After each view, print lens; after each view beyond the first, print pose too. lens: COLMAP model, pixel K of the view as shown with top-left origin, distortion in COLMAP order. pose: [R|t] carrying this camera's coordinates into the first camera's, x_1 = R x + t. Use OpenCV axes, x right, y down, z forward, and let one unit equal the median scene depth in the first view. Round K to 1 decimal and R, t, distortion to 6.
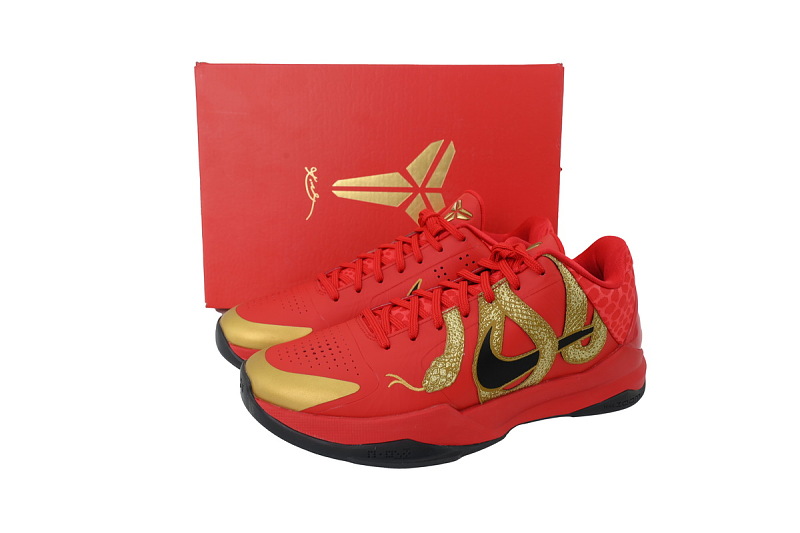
lens RADIAL K [[627.6, 0, 400.0], [0, 627.6, 266.4], [0, 0, 1]] dist [0.011332, 0.000500]
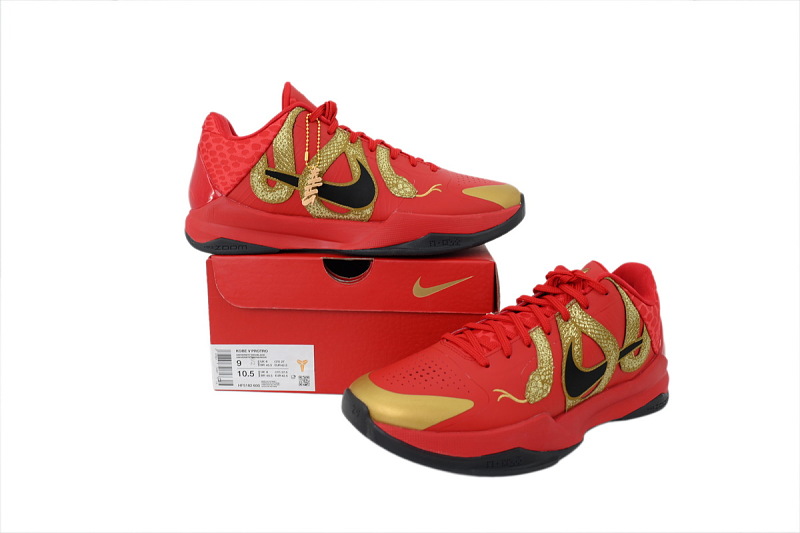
lens RADIAL K [[627.6, 0, 399.8], [0, 627.6, 265.9], [0, 0, 1]] dist [0.011332, 0.000500]
pose [[0.973164, -0.025191, 0.228731, -0.410901], [0.043431, 0.996233, -0.075062, 0.030563], [-0.225978, 0.082982, 0.970591, -0.043163]]
